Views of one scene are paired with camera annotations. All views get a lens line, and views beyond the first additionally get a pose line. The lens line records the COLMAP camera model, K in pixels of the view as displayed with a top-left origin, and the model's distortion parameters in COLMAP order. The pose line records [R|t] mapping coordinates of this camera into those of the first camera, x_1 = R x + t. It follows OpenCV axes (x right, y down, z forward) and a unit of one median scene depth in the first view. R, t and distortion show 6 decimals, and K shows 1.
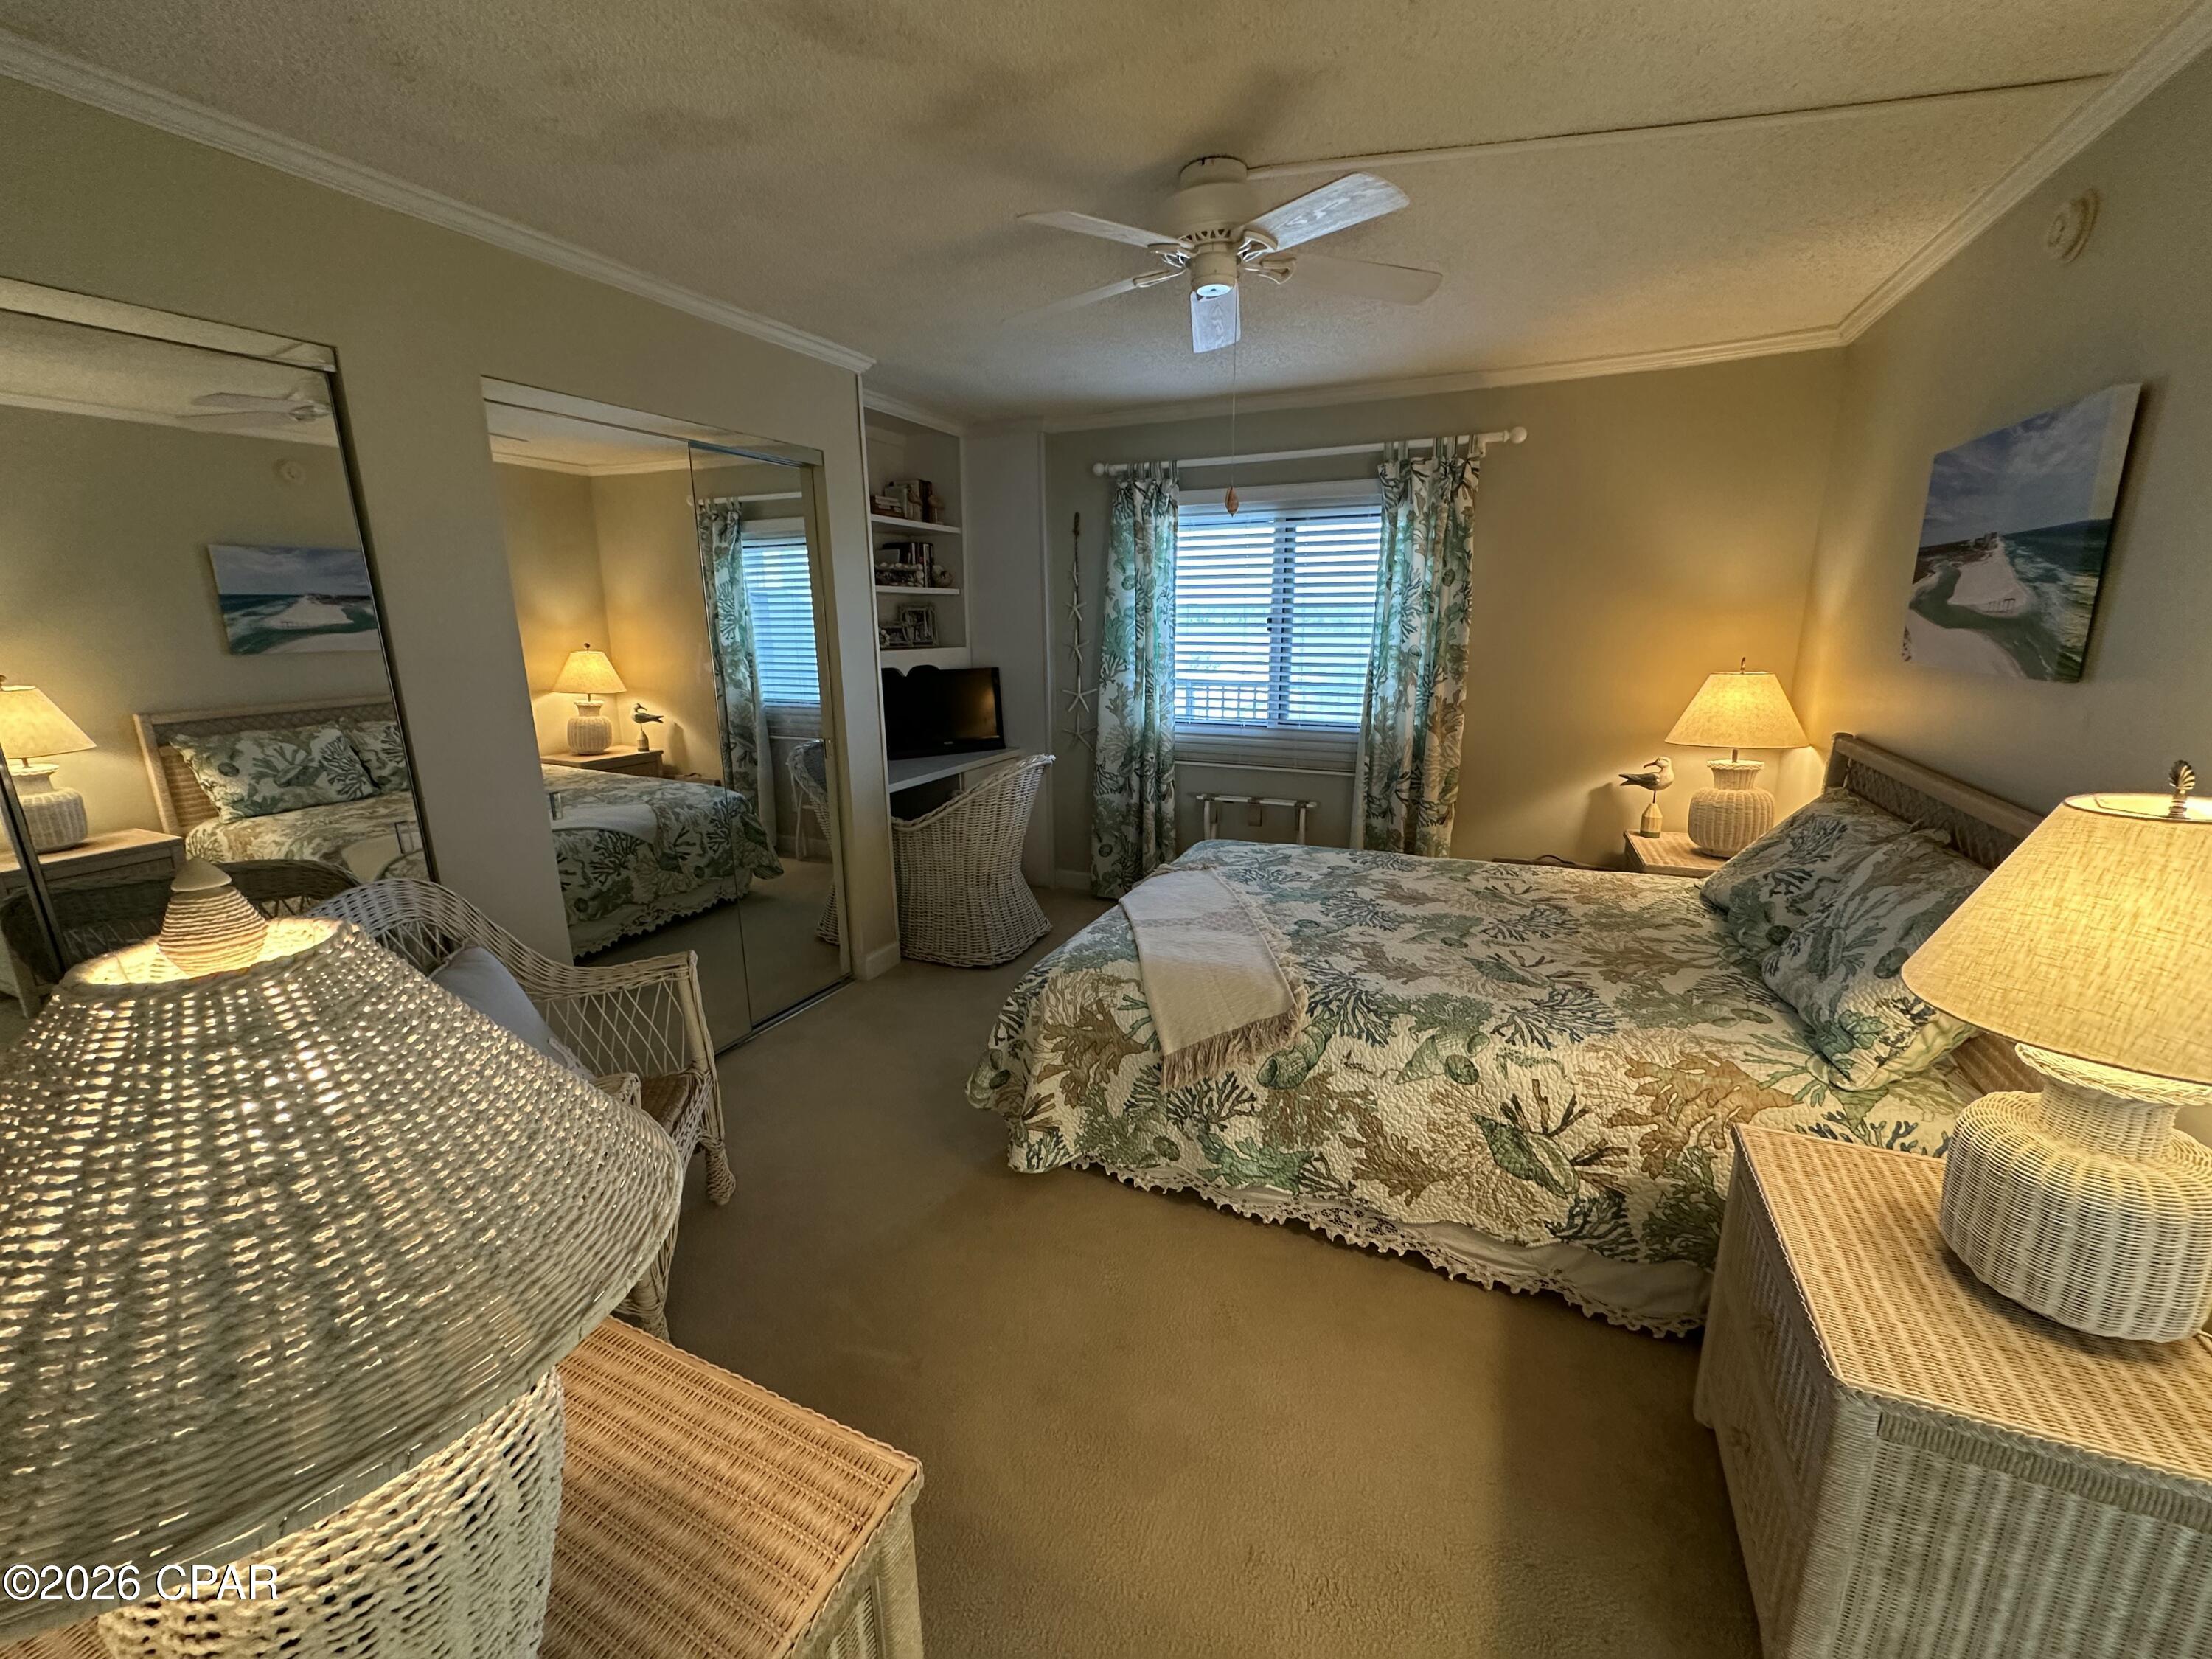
lens RADIAL K [[879.9, 0, 1103.7], [0, 879.9, 829.6], [0, 0, 1]] dist [-0.003921, 0.000292]
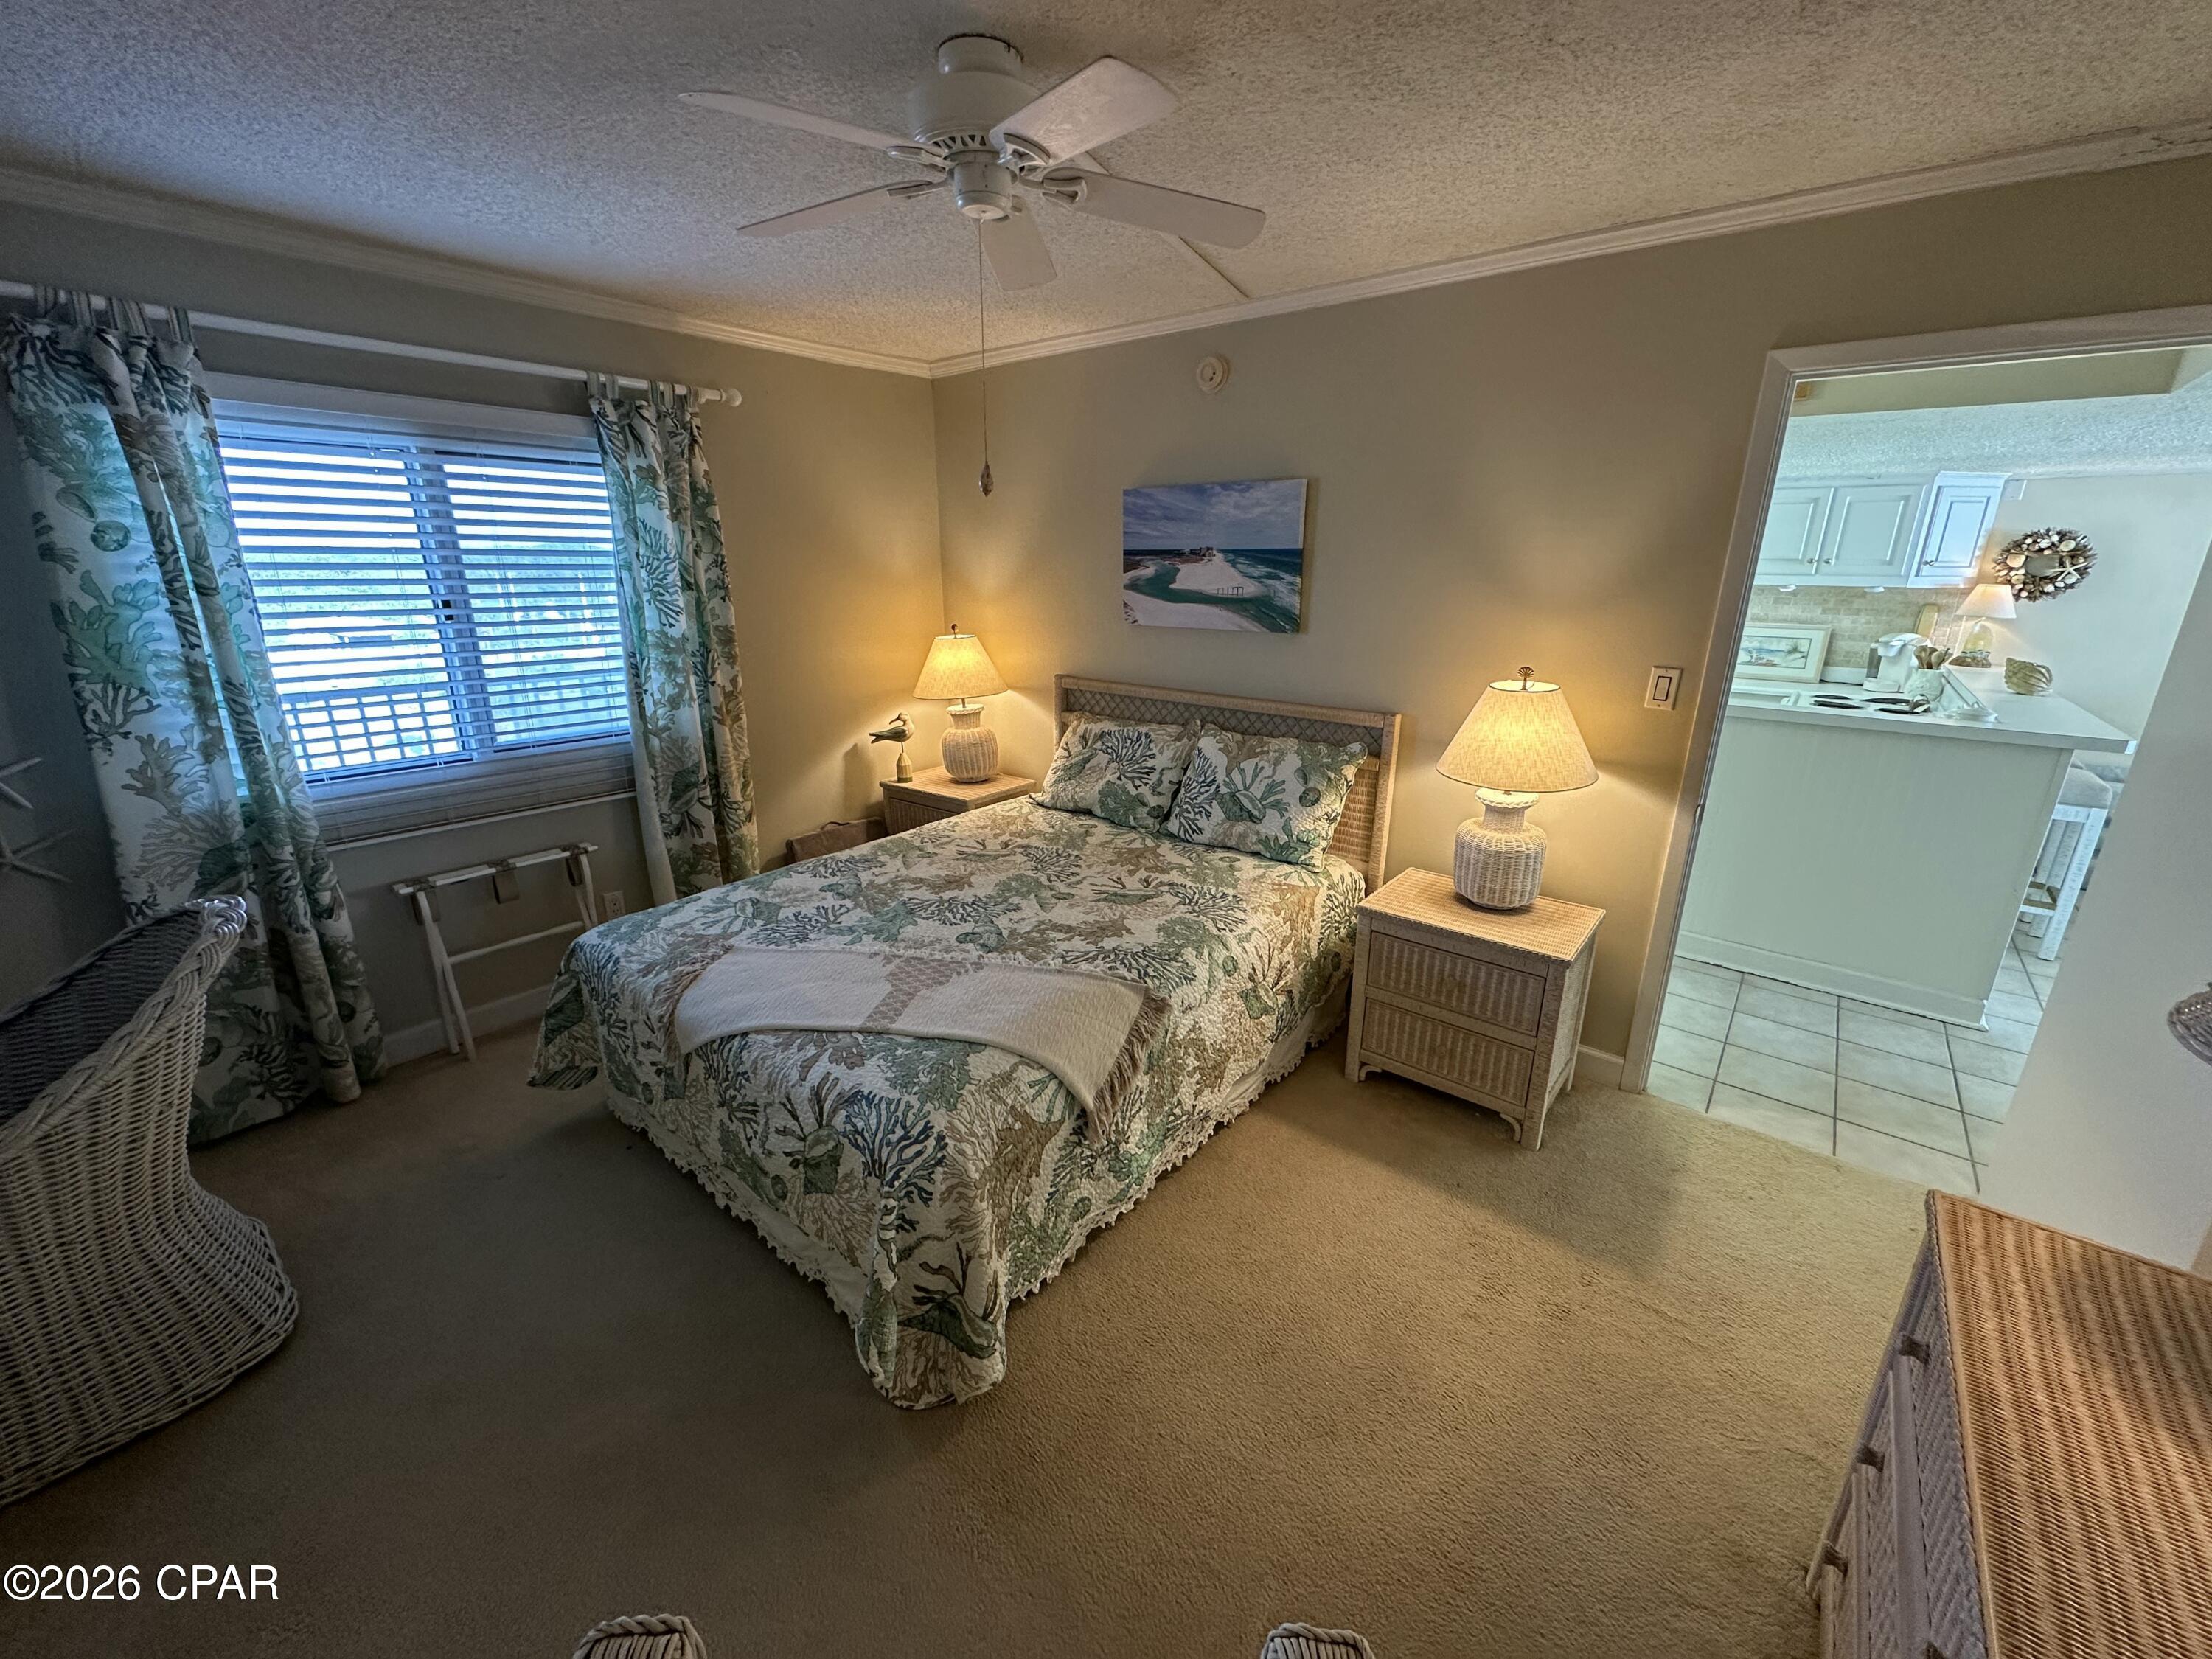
lens RADIAL K [[879.9, 0, 1107.7], [0, 879.9, 830.9], [0, 0, 1]] dist [-0.003921, 0.000292]
pose [[0.241170, -0.273005, 0.931292, -0.549165], [0.223324, 0.949476, 0.220503, -0.166326], [-0.944438, 0.154801, 0.289954, 0.547368]]
